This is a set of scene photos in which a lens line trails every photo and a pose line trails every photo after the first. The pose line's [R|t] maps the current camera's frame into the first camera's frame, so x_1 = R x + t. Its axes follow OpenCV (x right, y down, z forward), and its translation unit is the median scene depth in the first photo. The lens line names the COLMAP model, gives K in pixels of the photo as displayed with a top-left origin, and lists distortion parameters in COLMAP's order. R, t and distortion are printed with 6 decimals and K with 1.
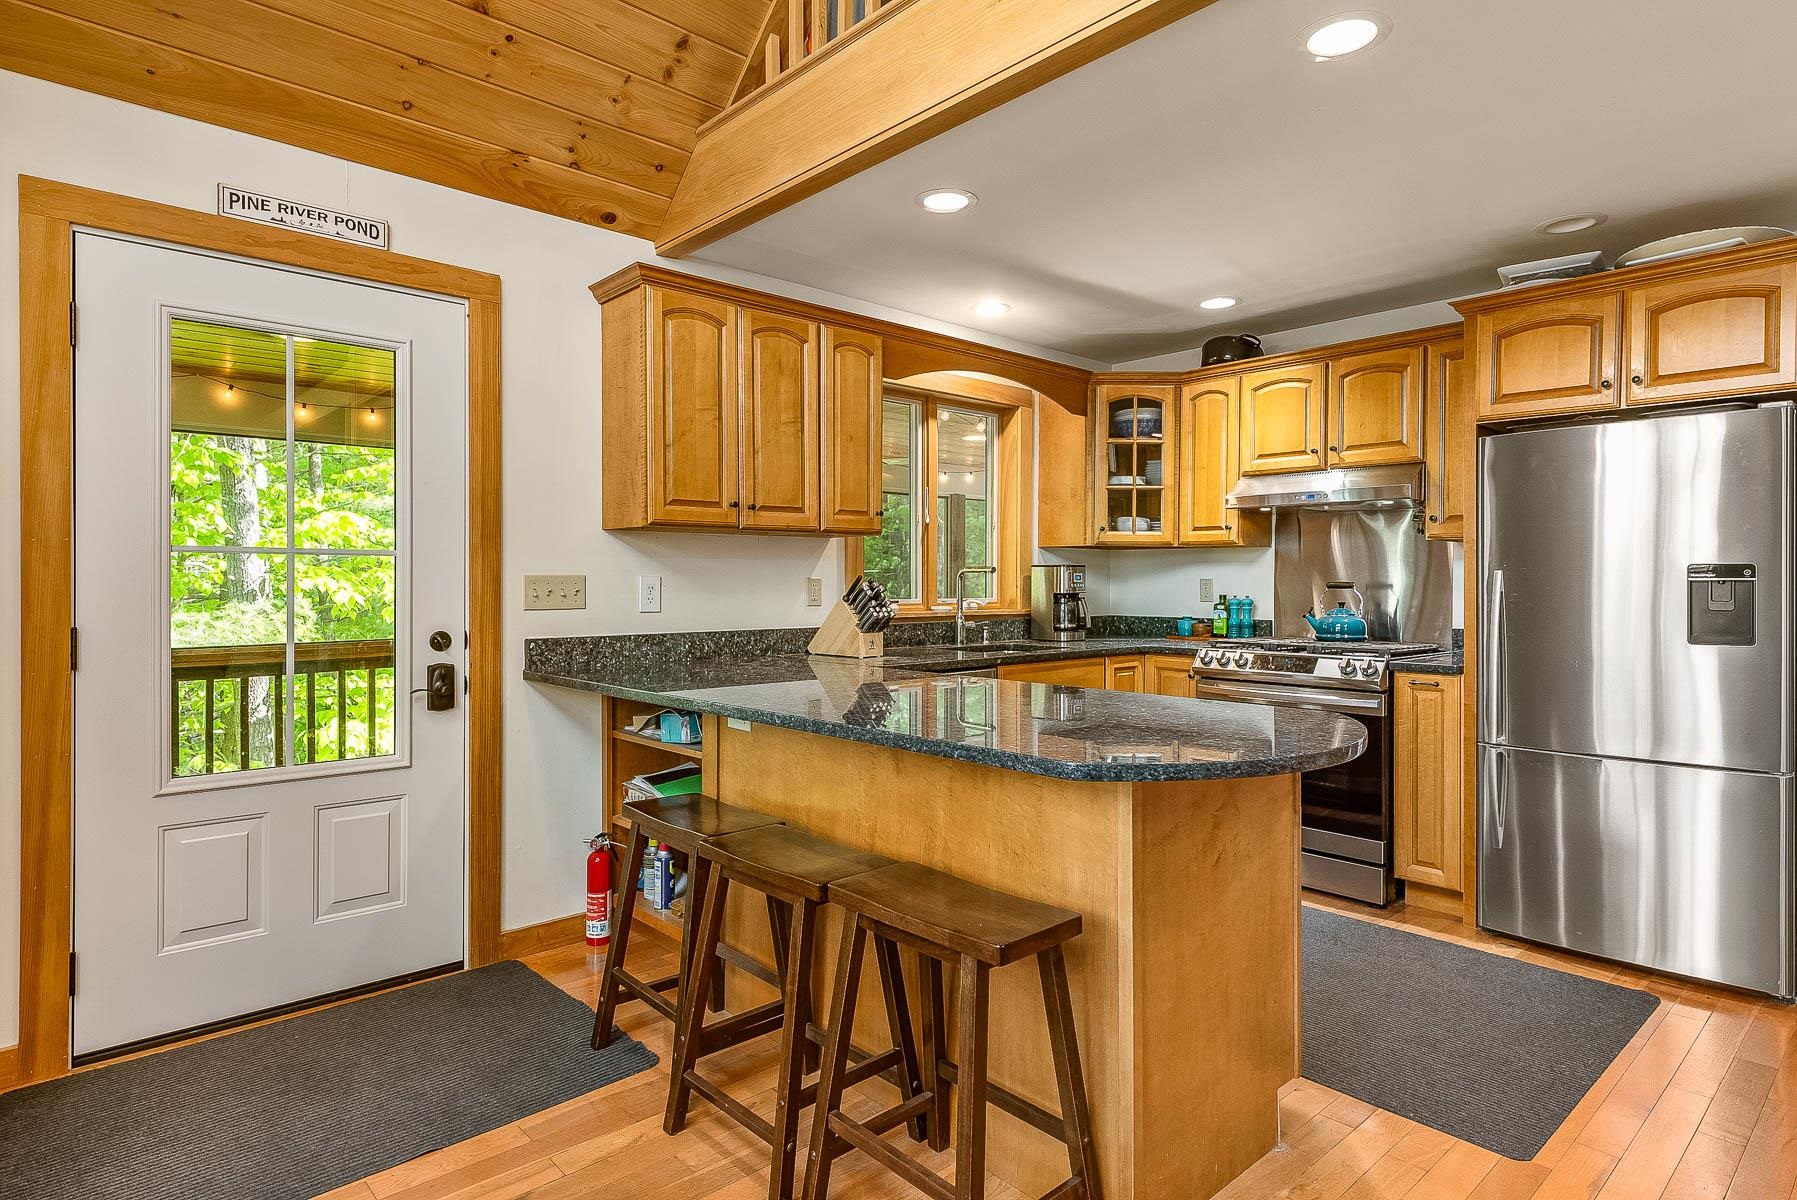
lens RADIAL K [[1015.2, 0, 913.4], [0, 1015.2, 595.9], [0, 0, 1]] dist [0.015594, -0.005462]
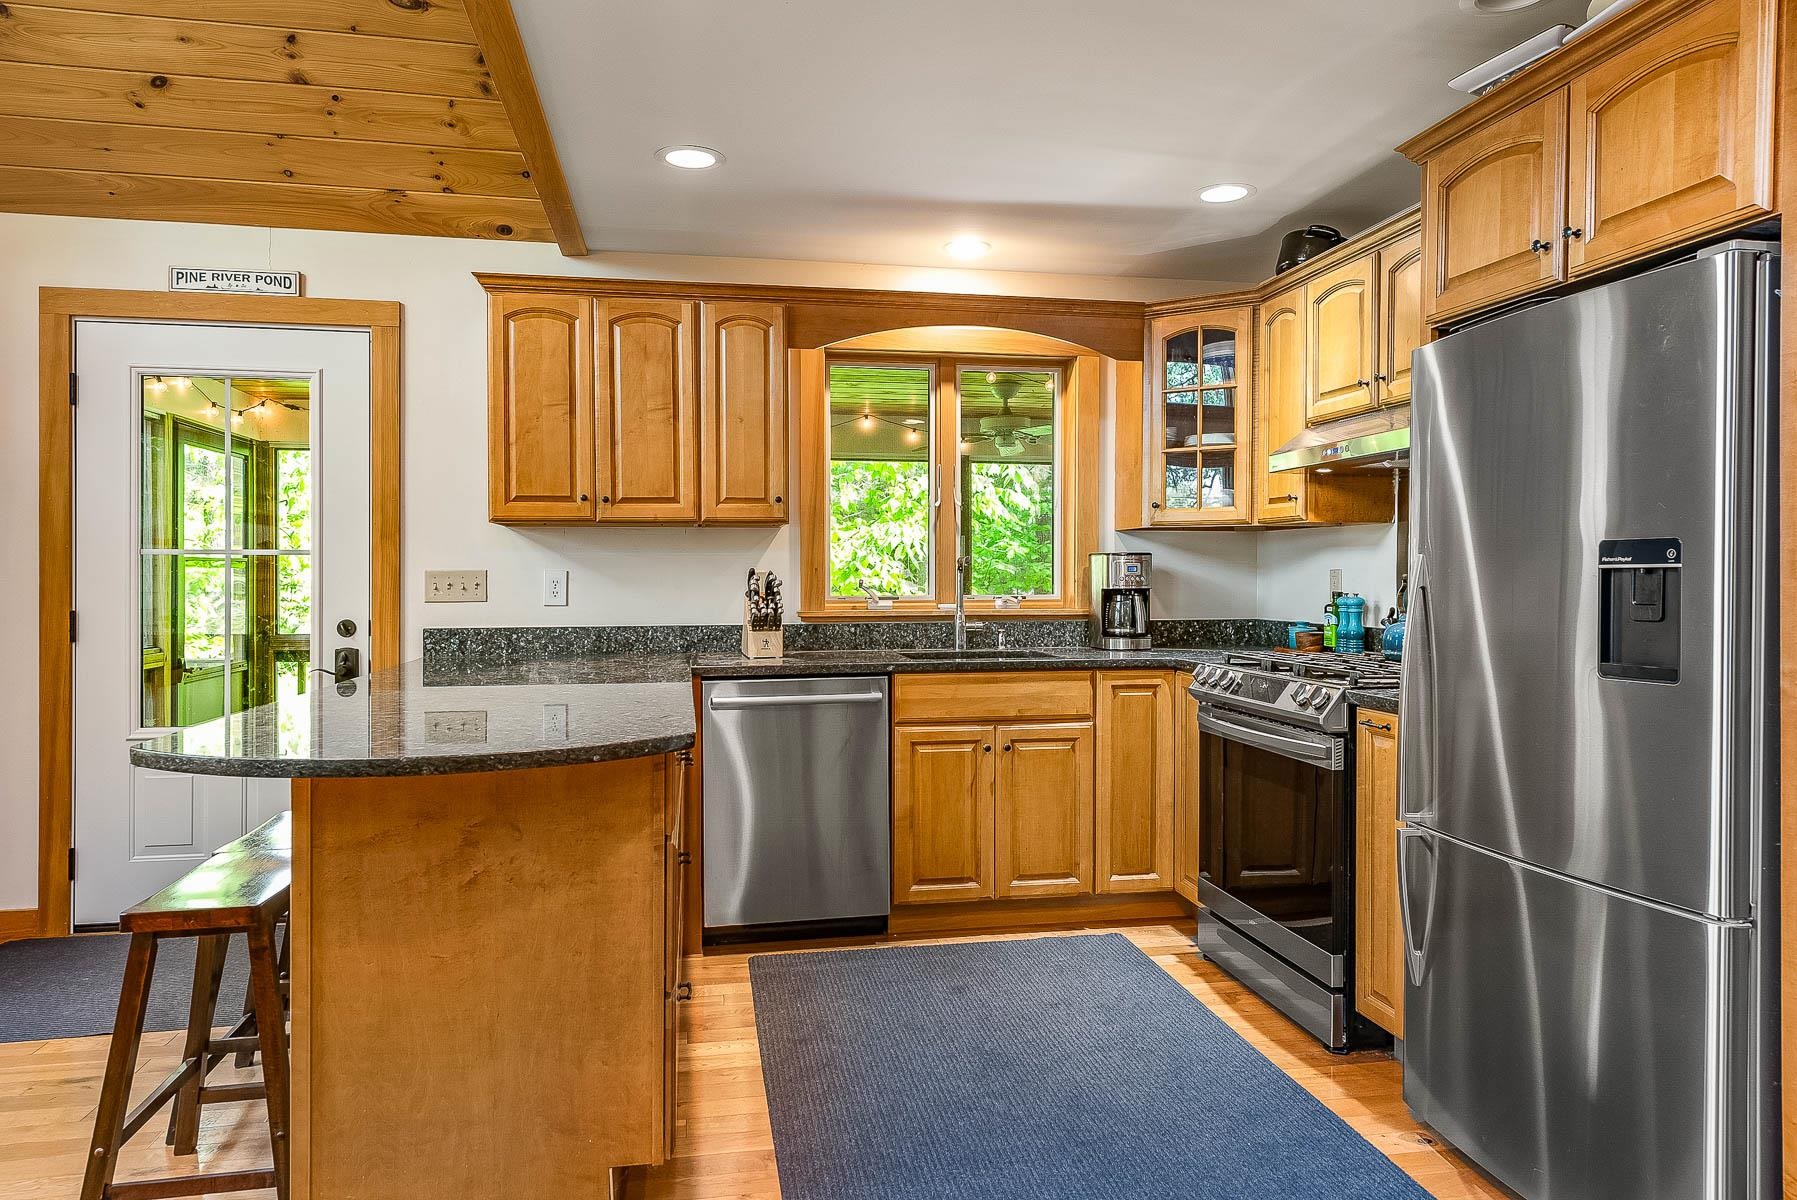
lens RADIAL K [[1203.4, 0, 934.3], [0, 1203.4, 589.4], [0, 0, 1]] dist [0.019796, -0.006734]
pose [[0.837477, 0.002997, -0.546465, 0.771313], [-0.004465, 0.999989, -0.001359, -0.000392], [0.546455, 0.003578, 0.837481, 0.203220]]
